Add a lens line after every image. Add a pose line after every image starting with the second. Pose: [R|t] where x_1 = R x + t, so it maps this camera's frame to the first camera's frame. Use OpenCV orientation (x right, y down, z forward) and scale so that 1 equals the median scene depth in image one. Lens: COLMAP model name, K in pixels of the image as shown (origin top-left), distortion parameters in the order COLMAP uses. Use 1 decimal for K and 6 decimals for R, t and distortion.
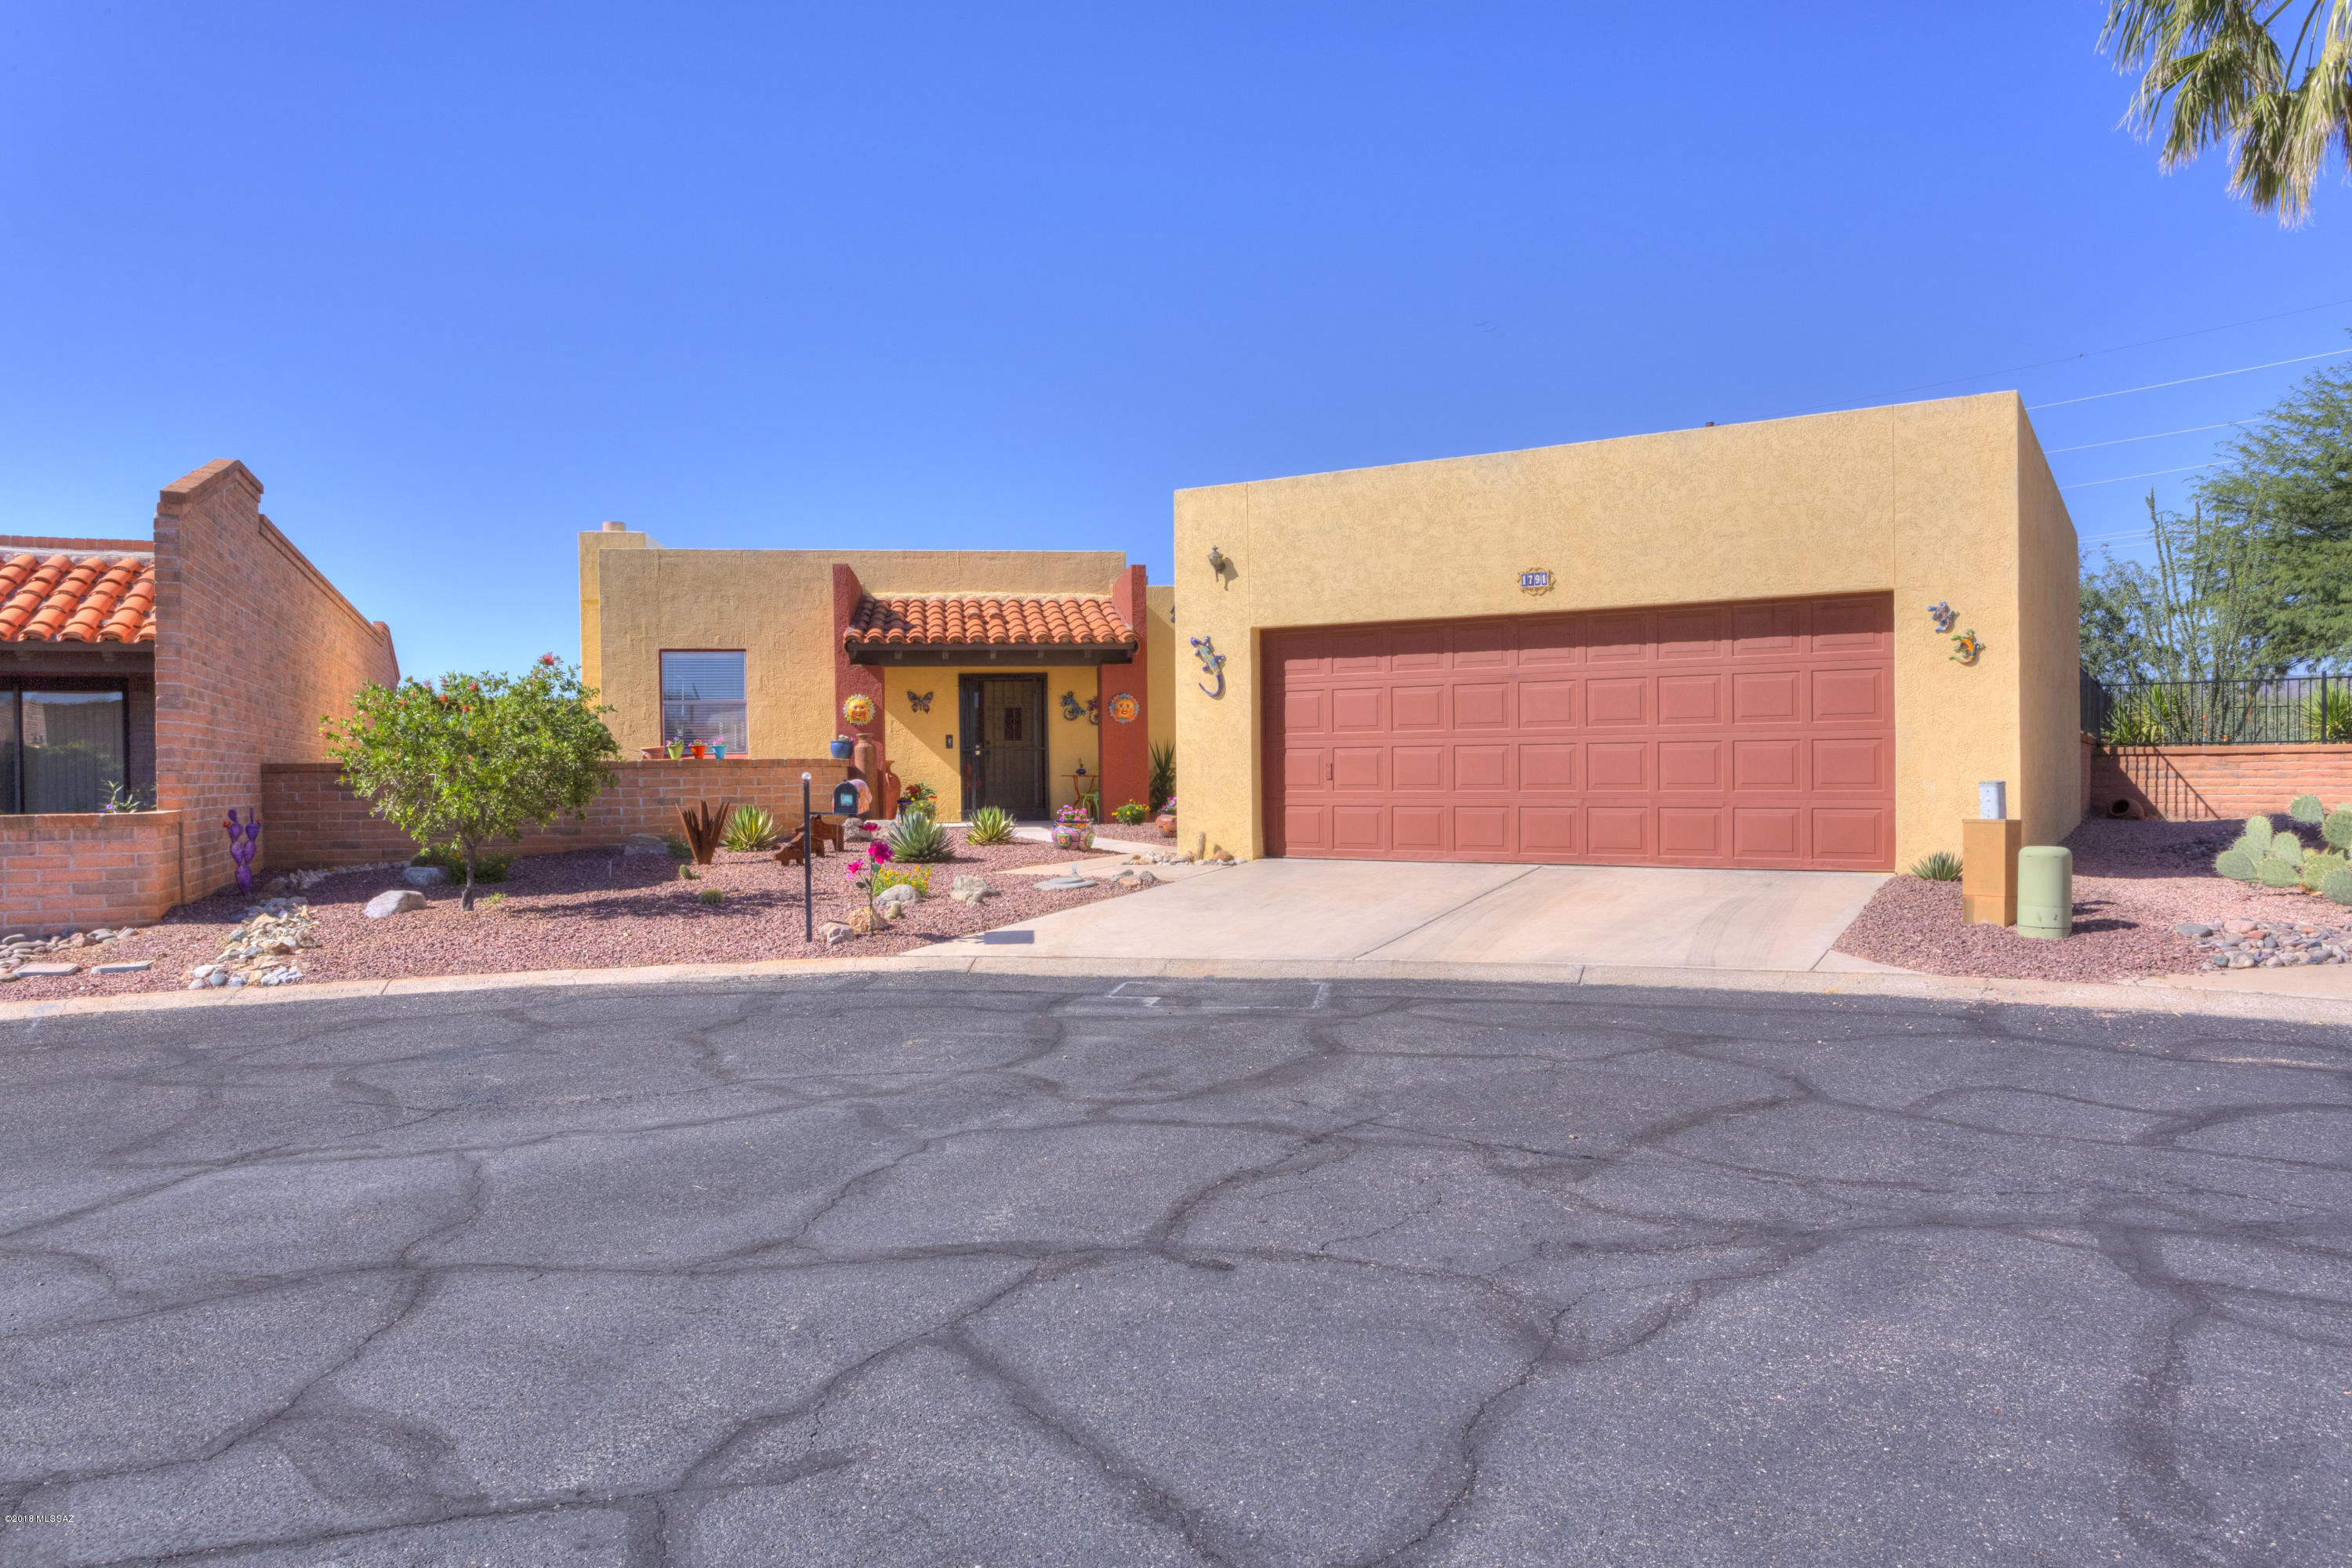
lens RADIAL K [[1601.3, 0, 1169.9], [0, 1601.3, 777.4], [0, 0, 1]] dist [0.000656, -0.002512]
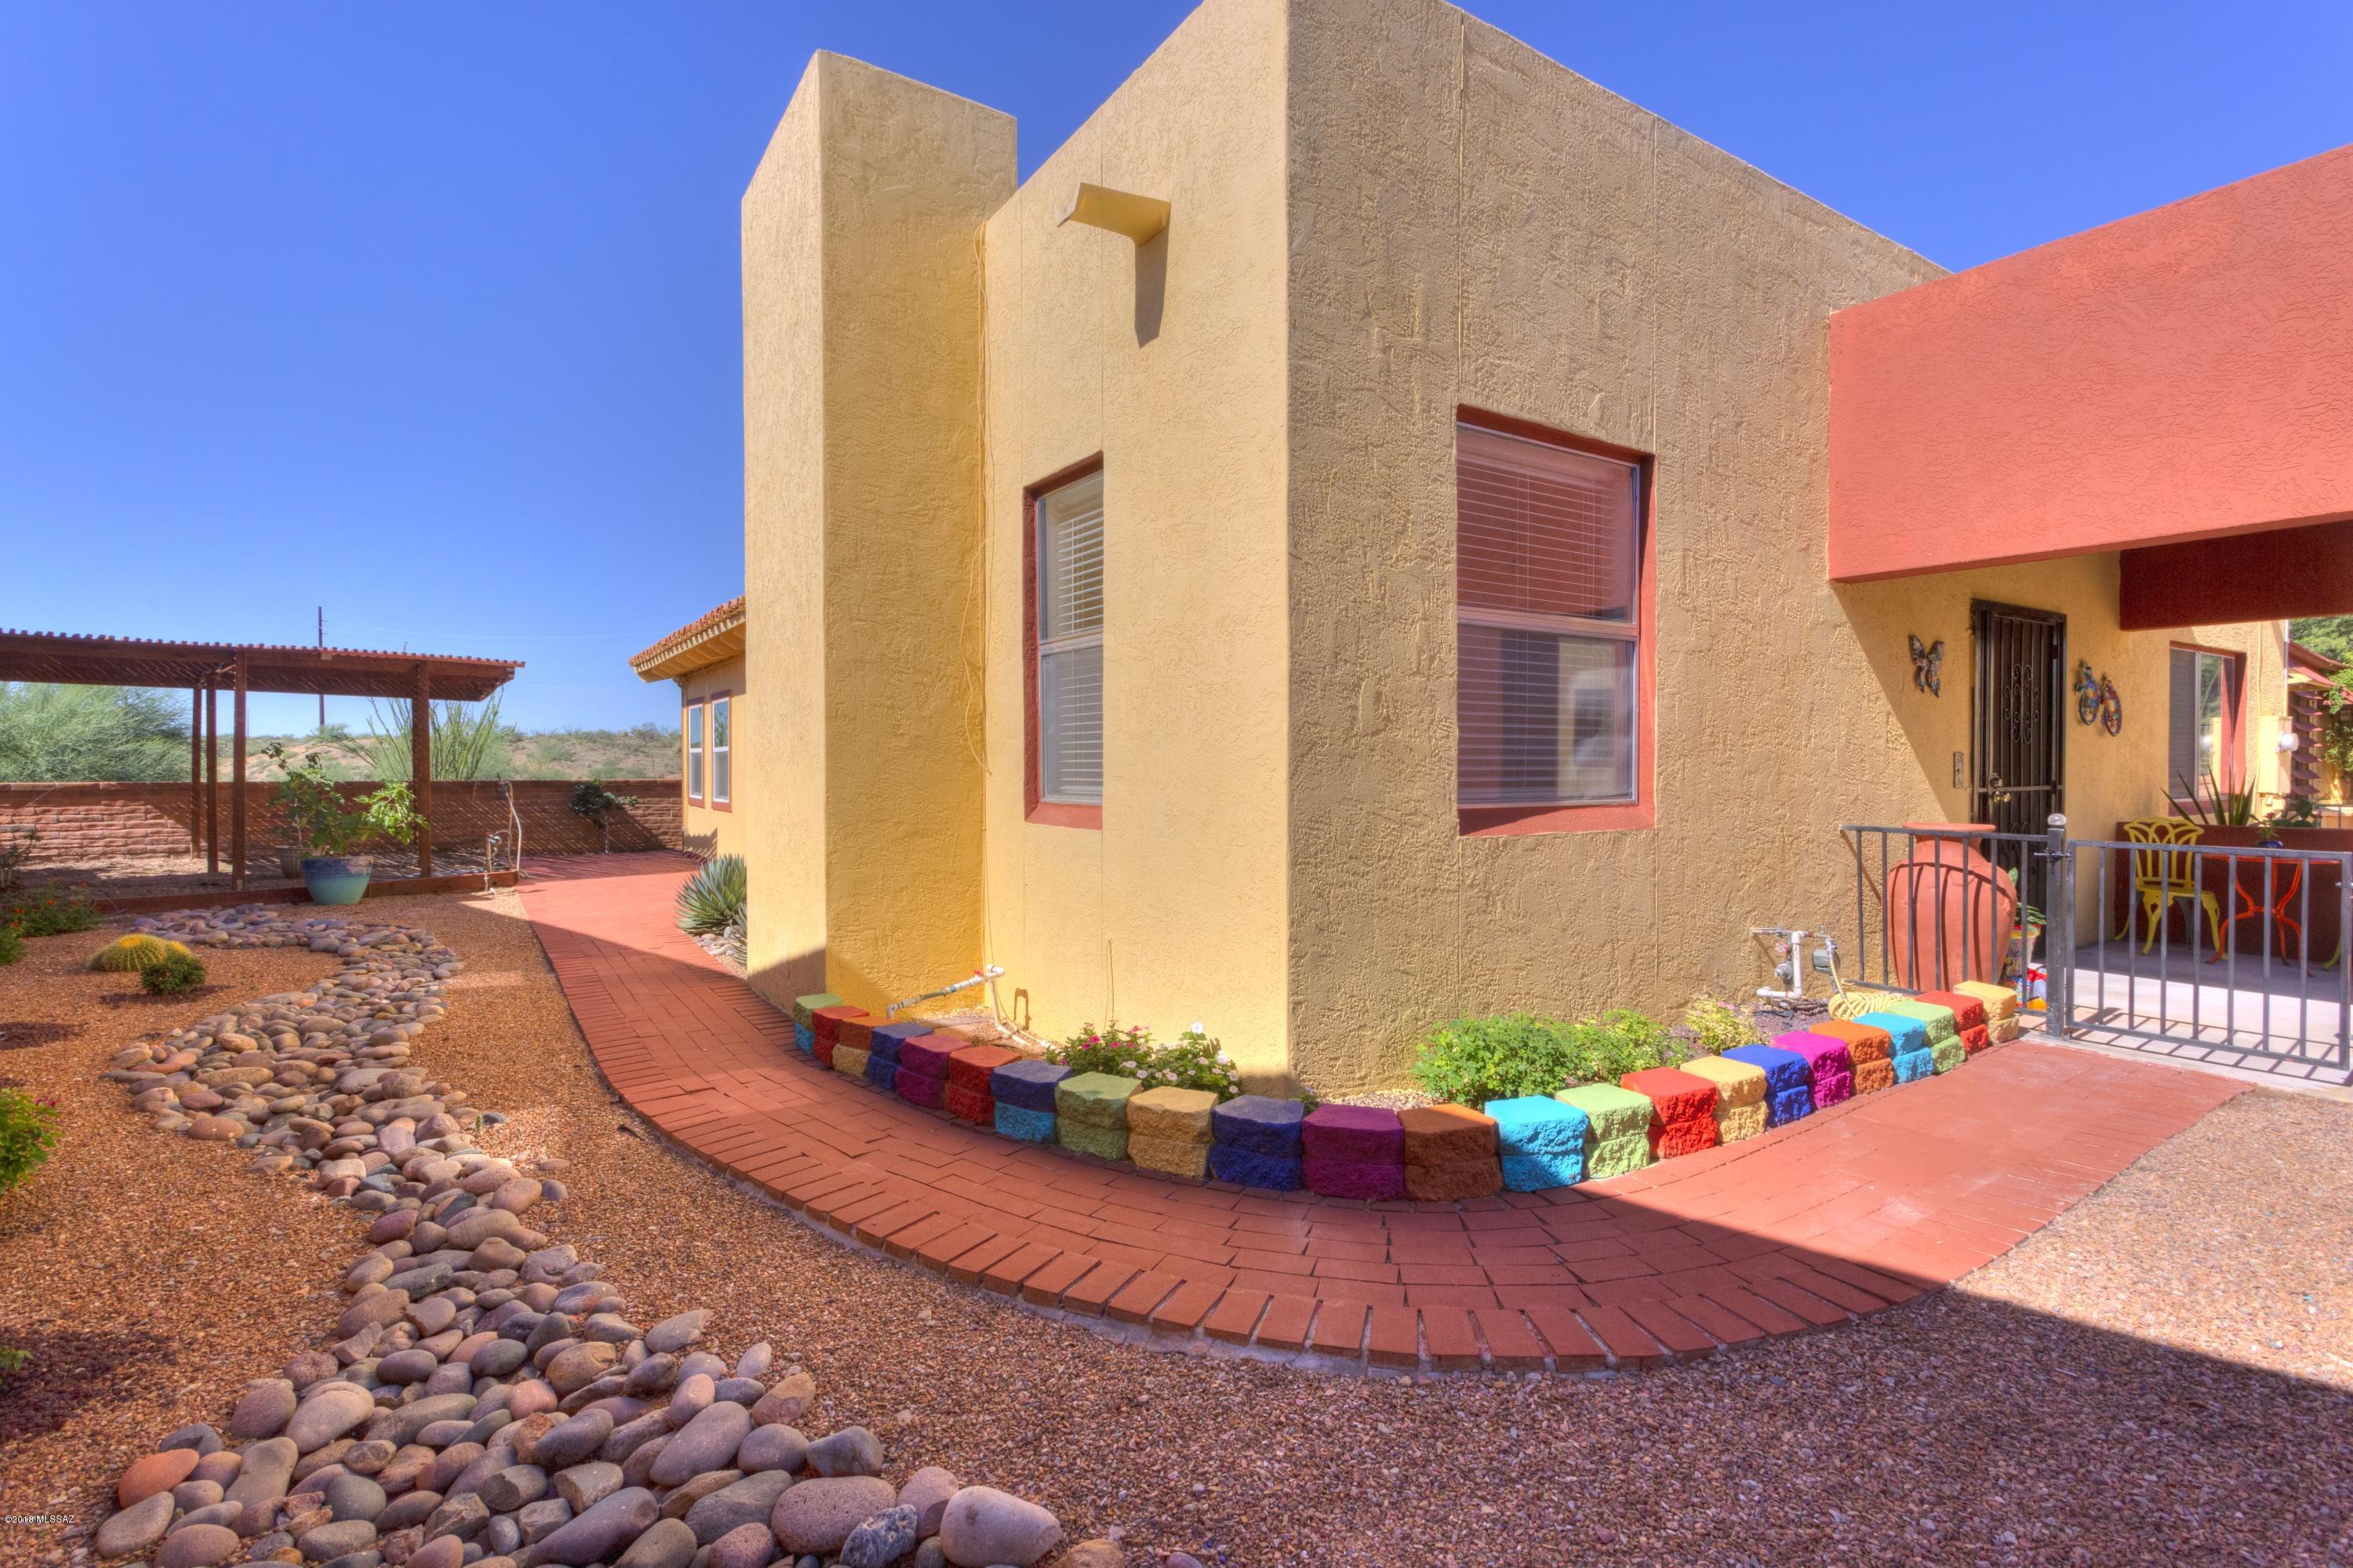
lens RADIAL K [[1123.9, 0, 1187.8], [0, 1123.9, 774.9], [0, 0, 1]] dist [0.012554, 0.000956]
pose [[0.897886, 0.006937, 0.440173, -0.660990], [-0.005090, 0.999973, -0.005377, -0.028872], [-0.440199, 0.002588, 0.897897, 1.292491]]
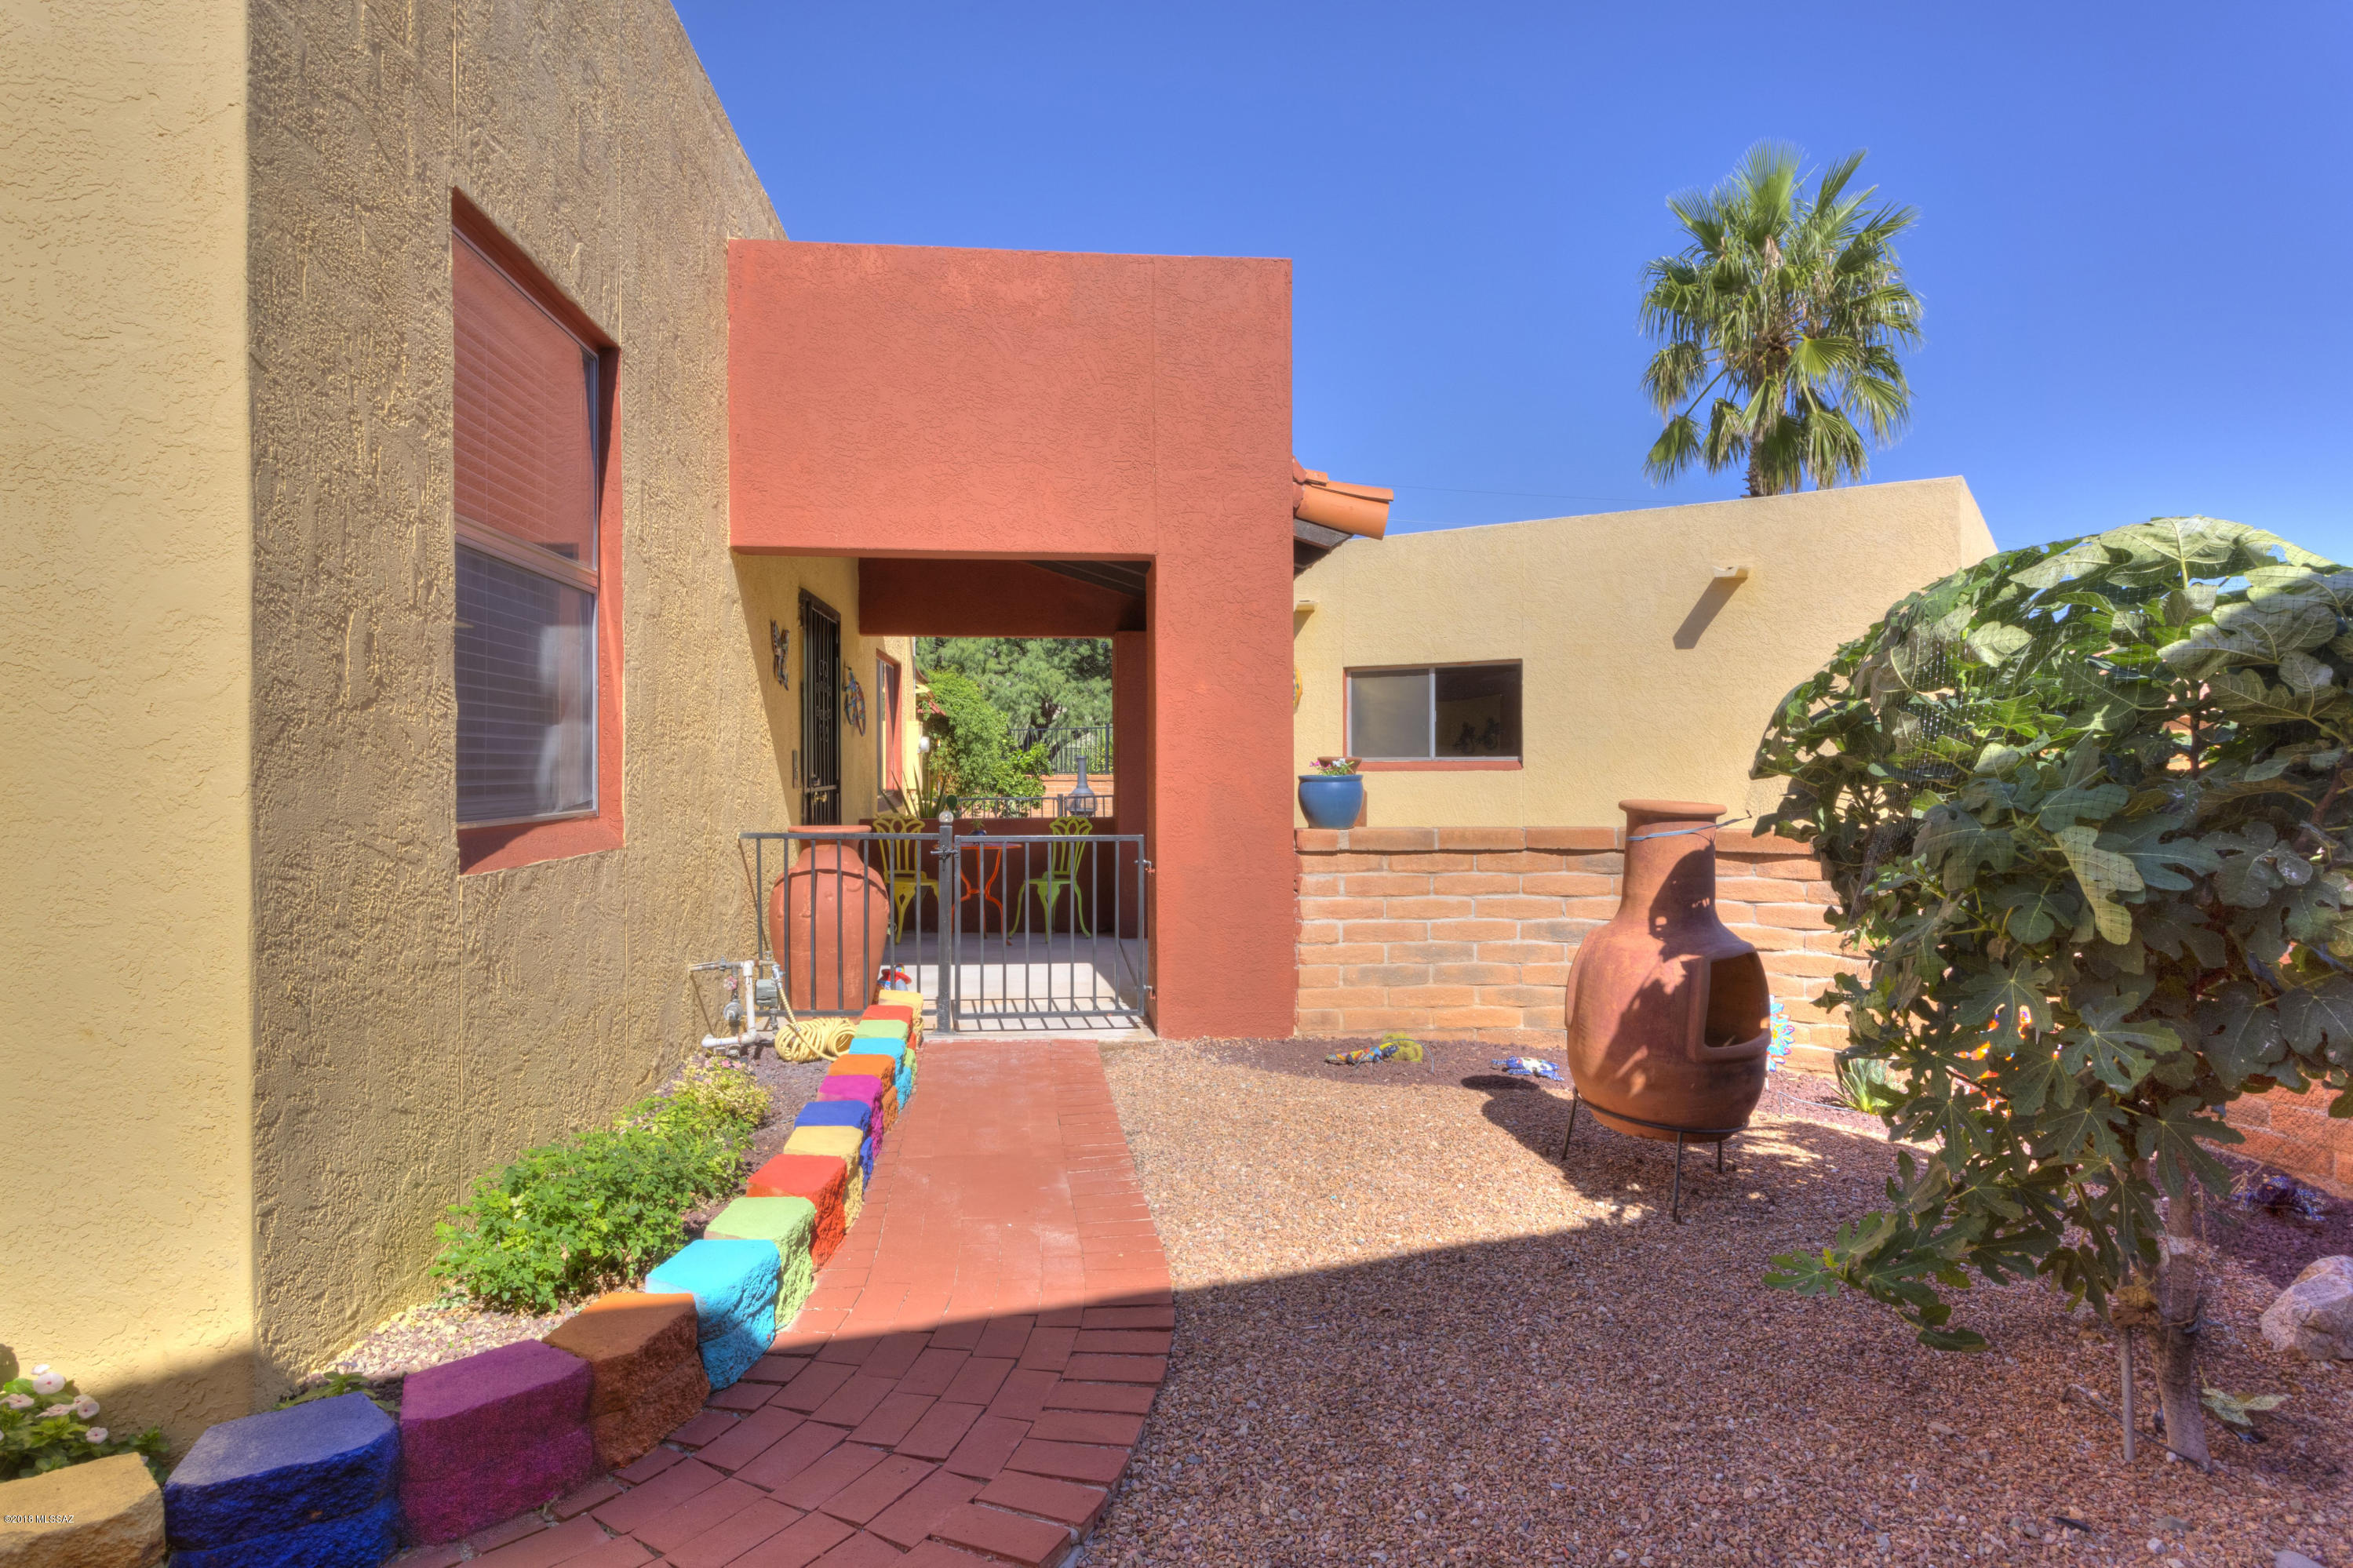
lens RADIAL K [[1350.7, 0, 1193.1], [0, 1350.7, 761.4], [0, 0, 1]] dist [-0.000362, 0.003674]
pose [[0.028557, 0.013617, 0.999499, -0.683704], [0.010962, 0.999843, -0.013935, -0.028949], [-0.999532, 0.011354, 0.028403, 1.391713]]
